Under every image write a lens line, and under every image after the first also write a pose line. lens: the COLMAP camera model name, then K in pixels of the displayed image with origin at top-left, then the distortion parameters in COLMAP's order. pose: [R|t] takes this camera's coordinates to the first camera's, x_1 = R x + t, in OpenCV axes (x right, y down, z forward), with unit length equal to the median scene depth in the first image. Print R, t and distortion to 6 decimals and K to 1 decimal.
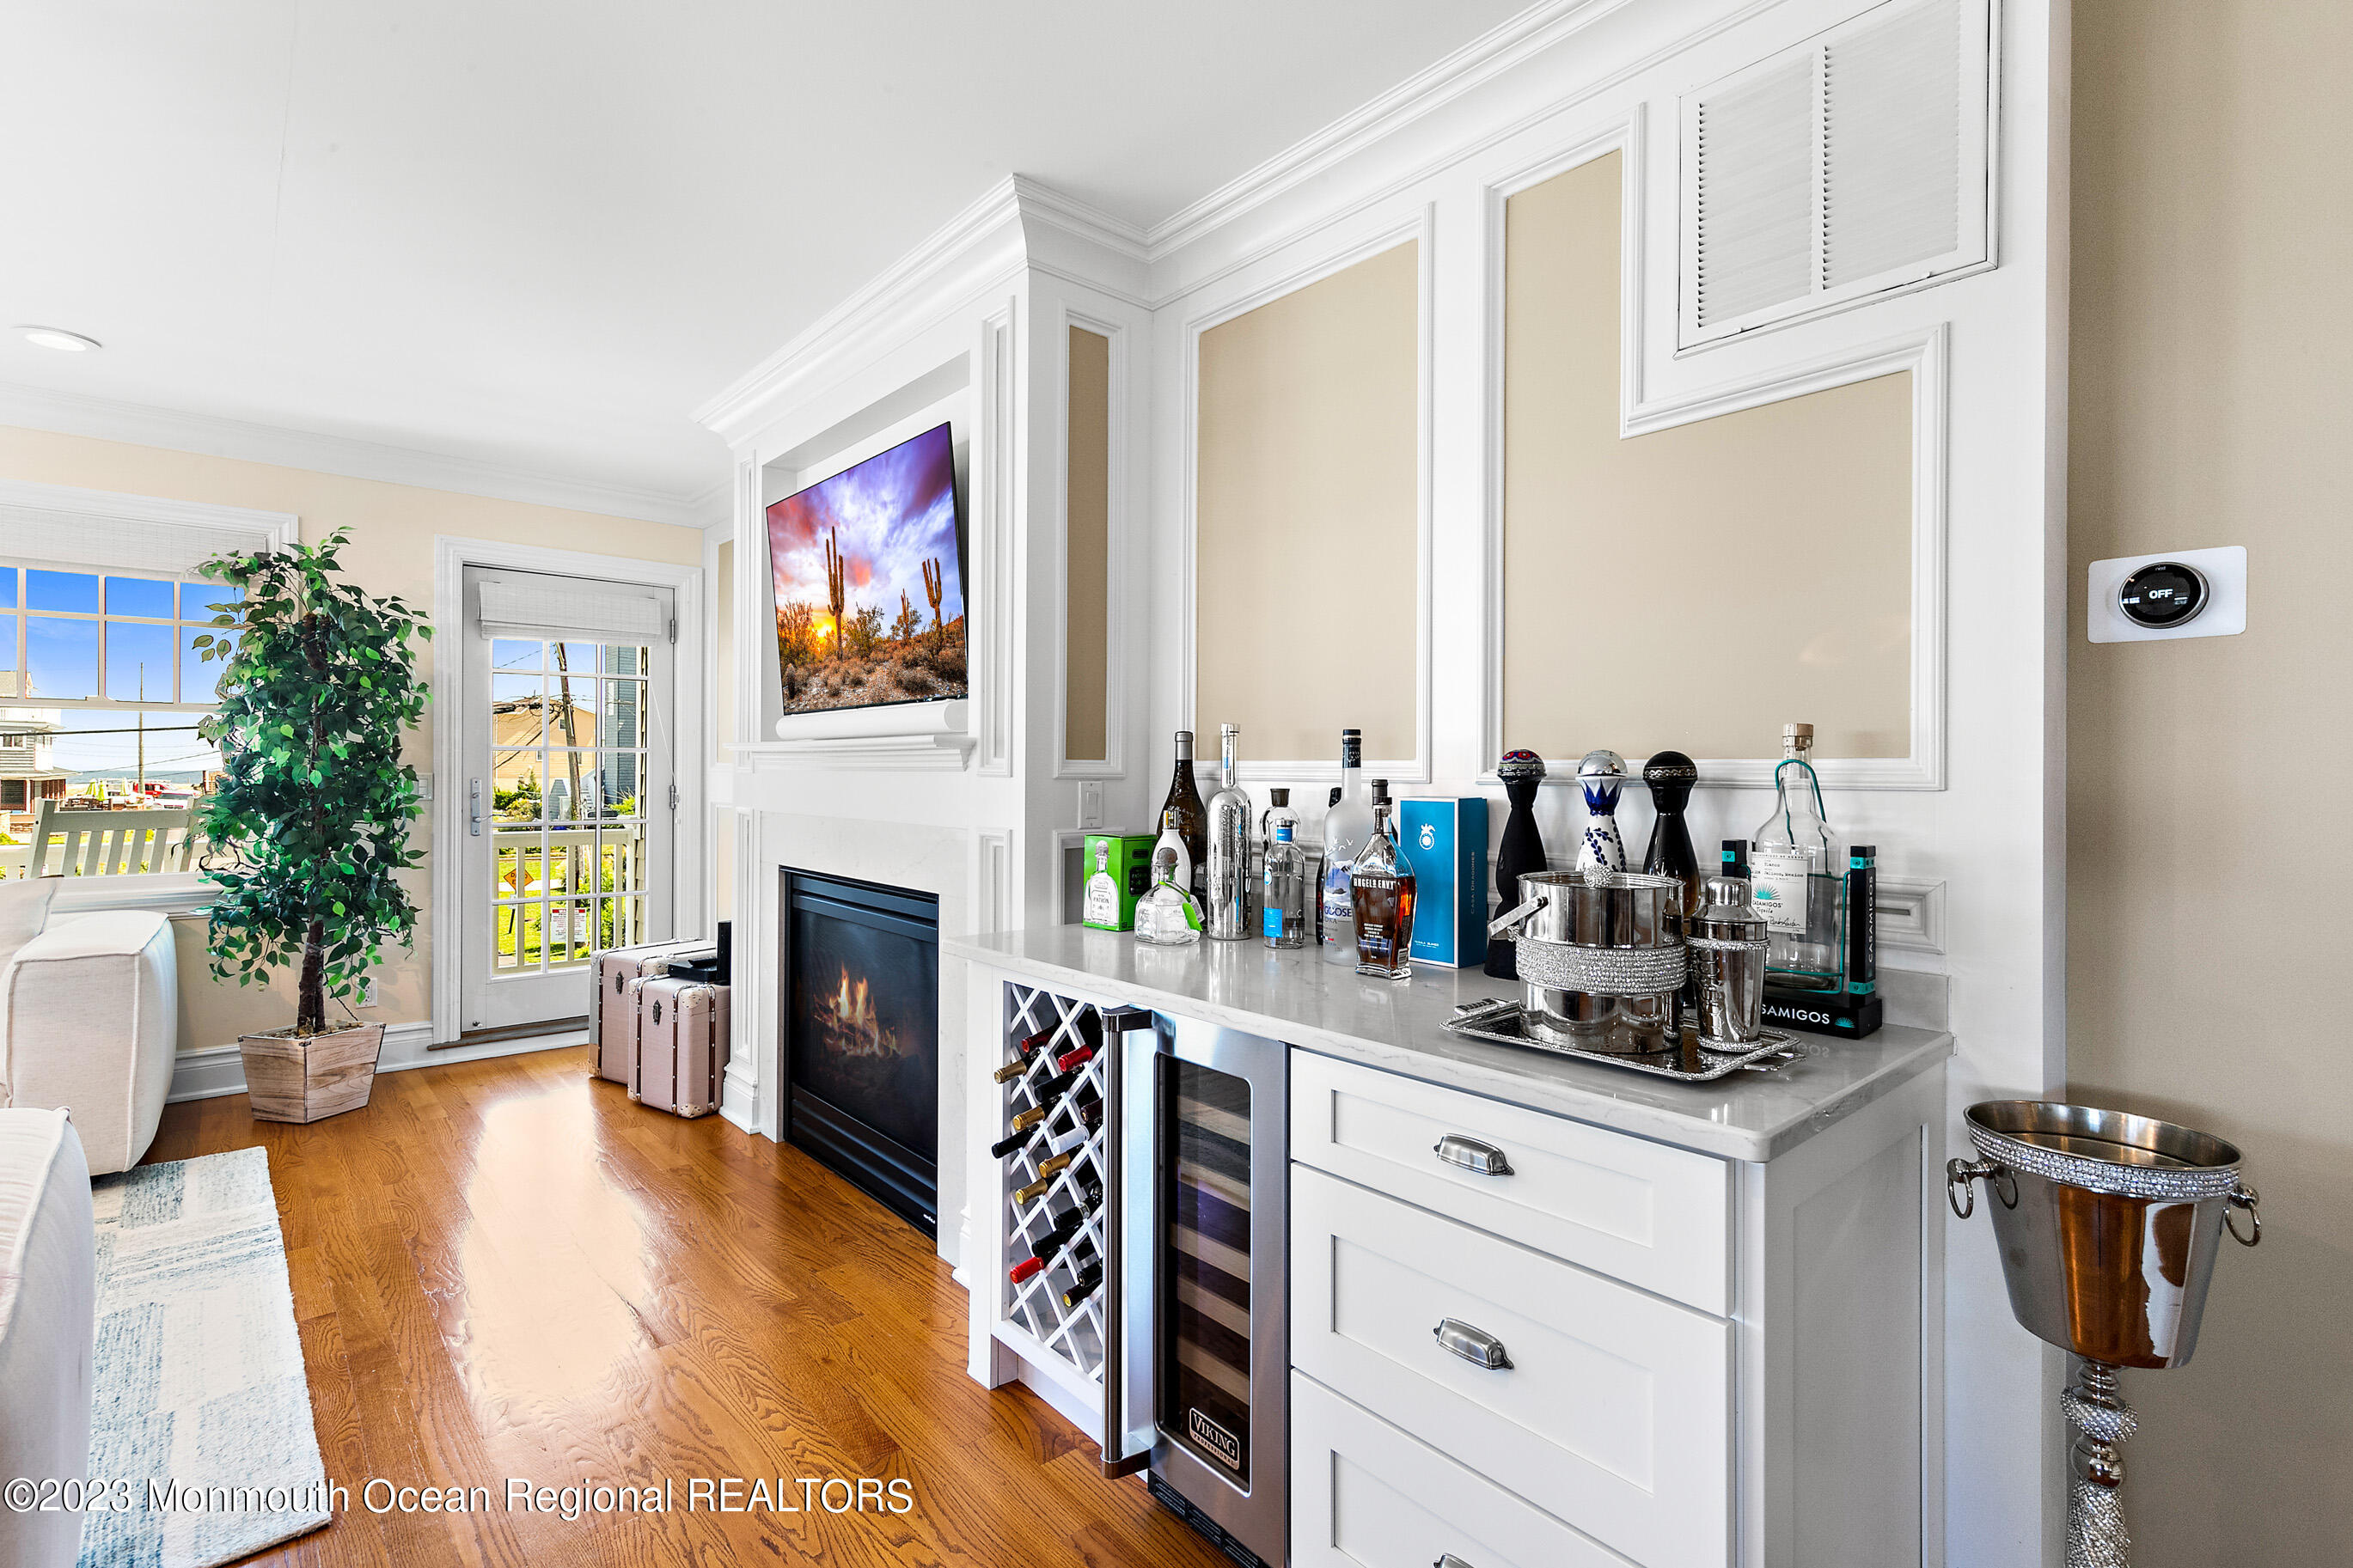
lens RADIAL K [[1093.0, 0, 1185.2], [0, 1093.0, 769.0], [0, 0, 1]] dist [0.009462, 0.000217]
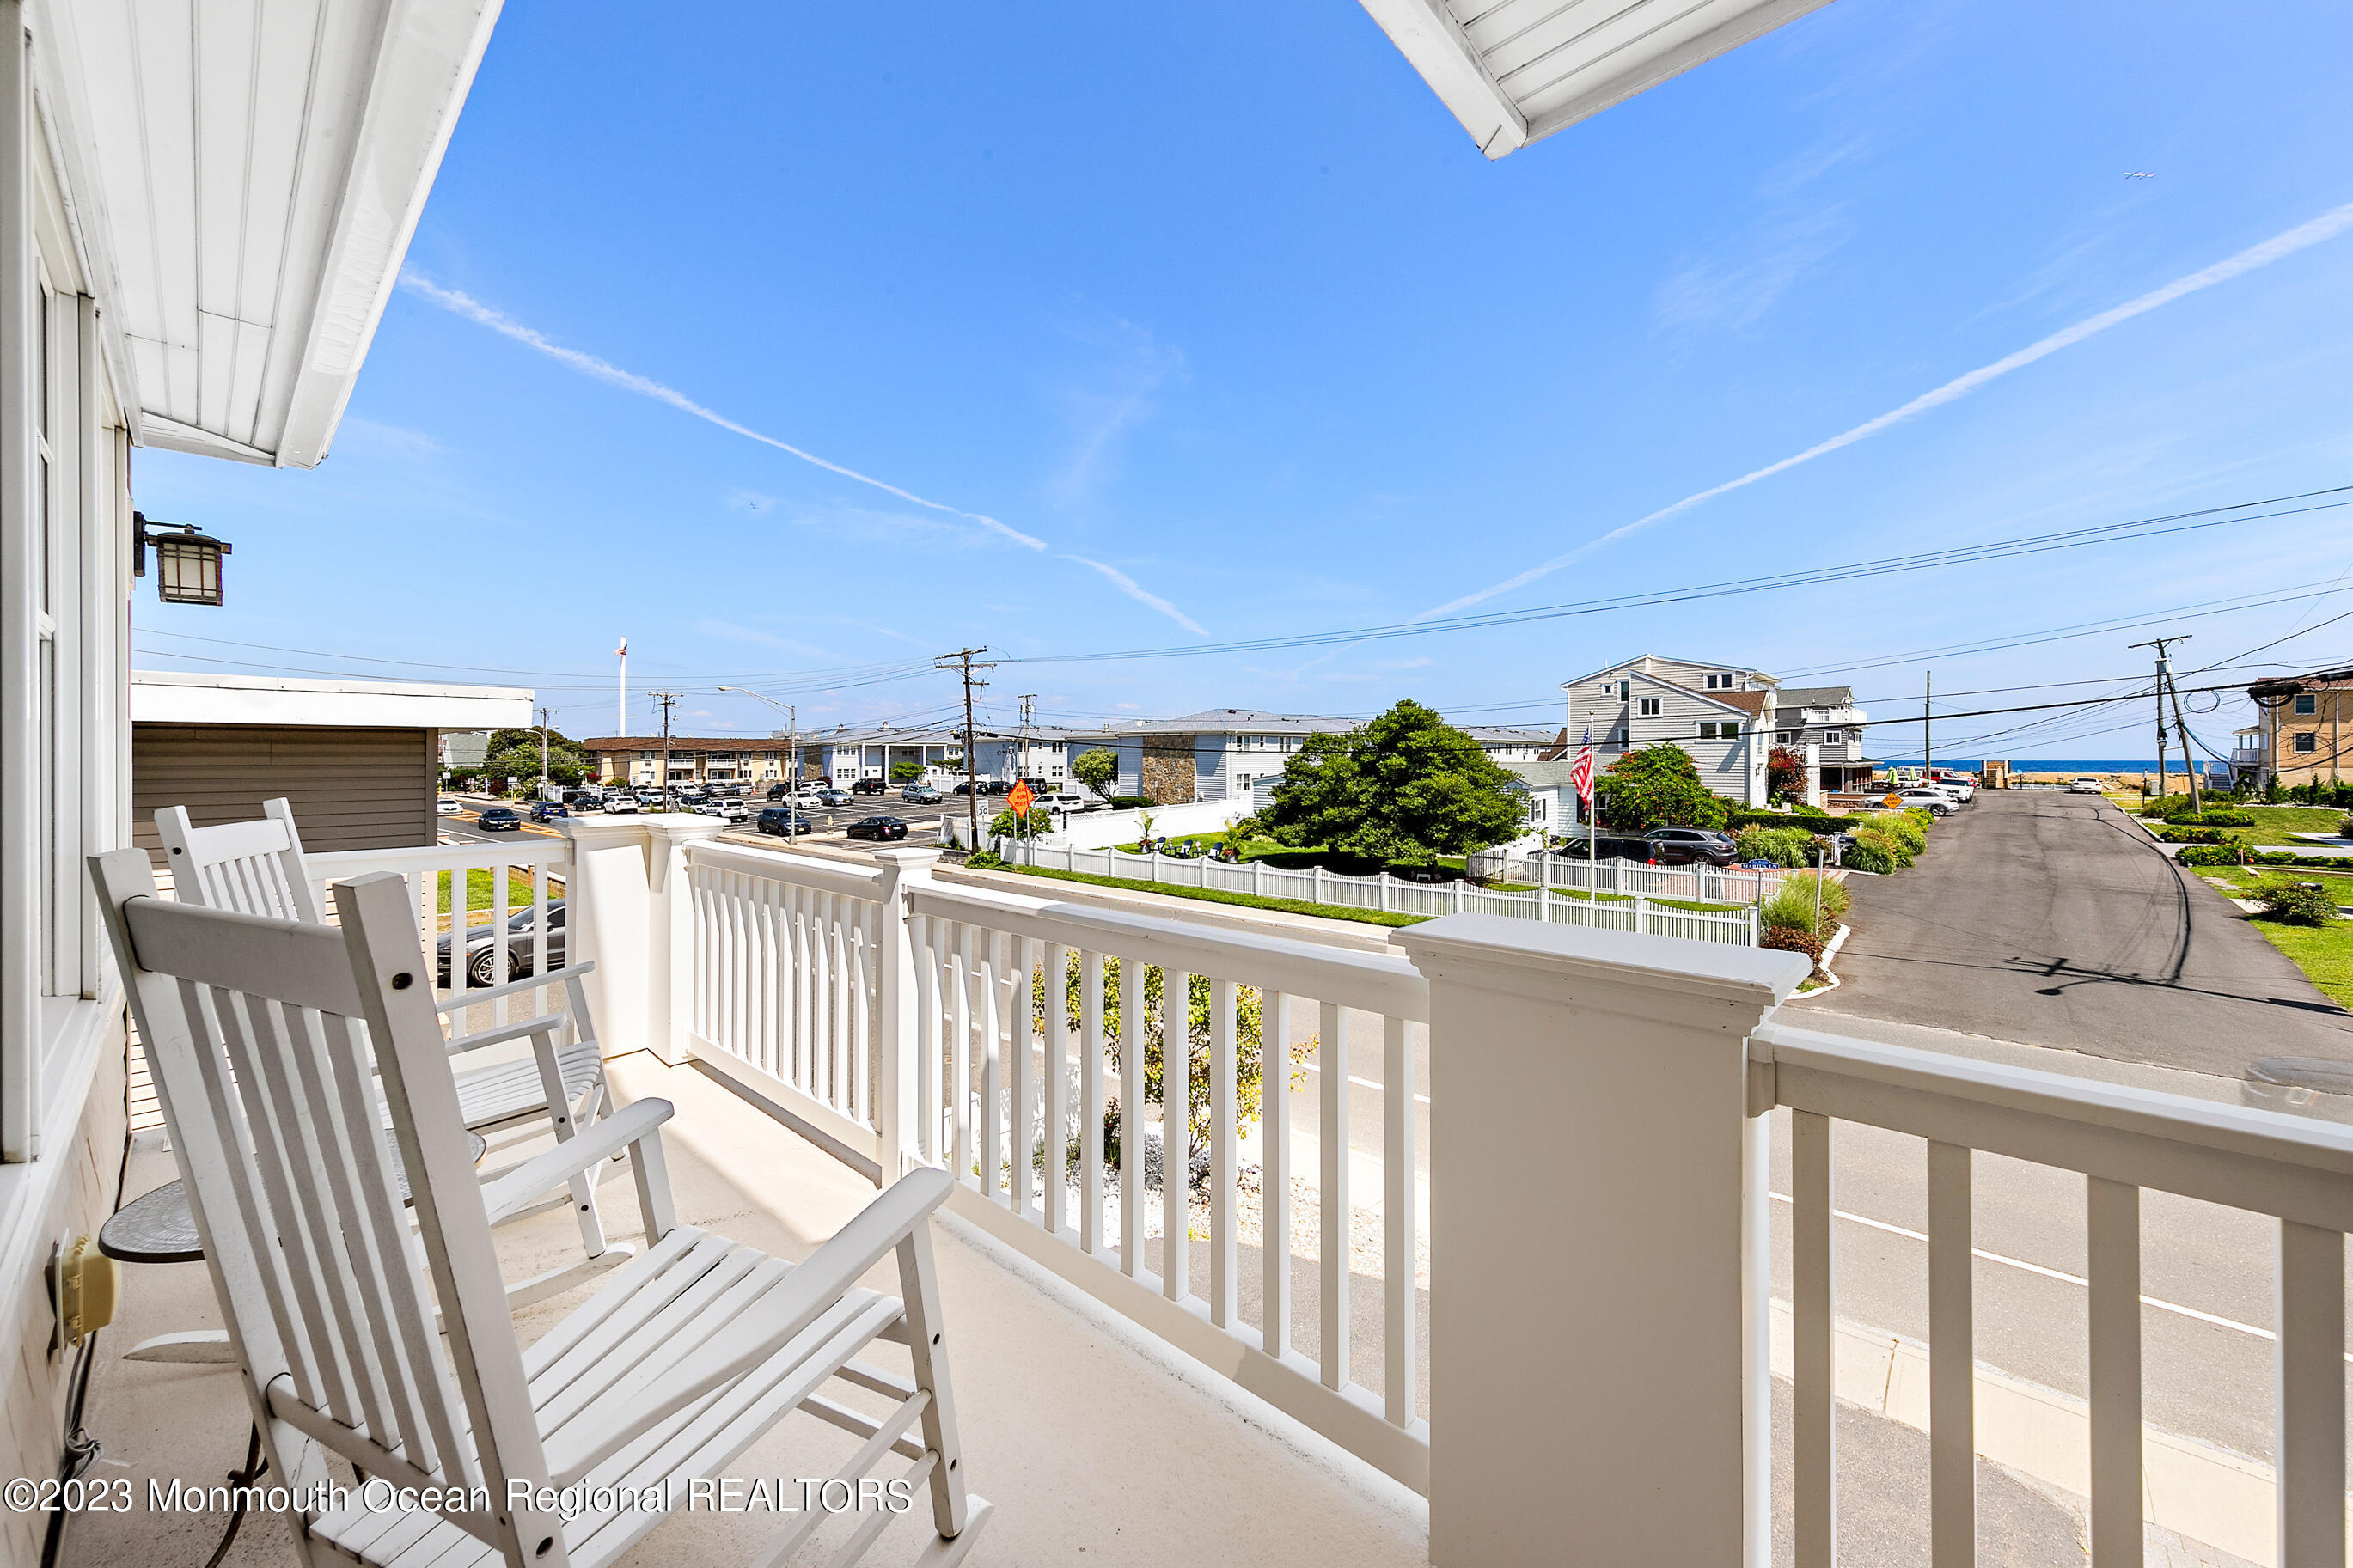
lens RADIAL K [[912.3, 0, 1159.2], [0, 912.3, 762.6], [0, 0, 1]] dist [0.008636, -0.000171]
pose [[0.106465, 0.001781, -0.994315, -0.735025], [0.002140, 0.999996, 0.002020, 0.000658], [0.994314, -0.002343, 0.106461, 1.176258]]
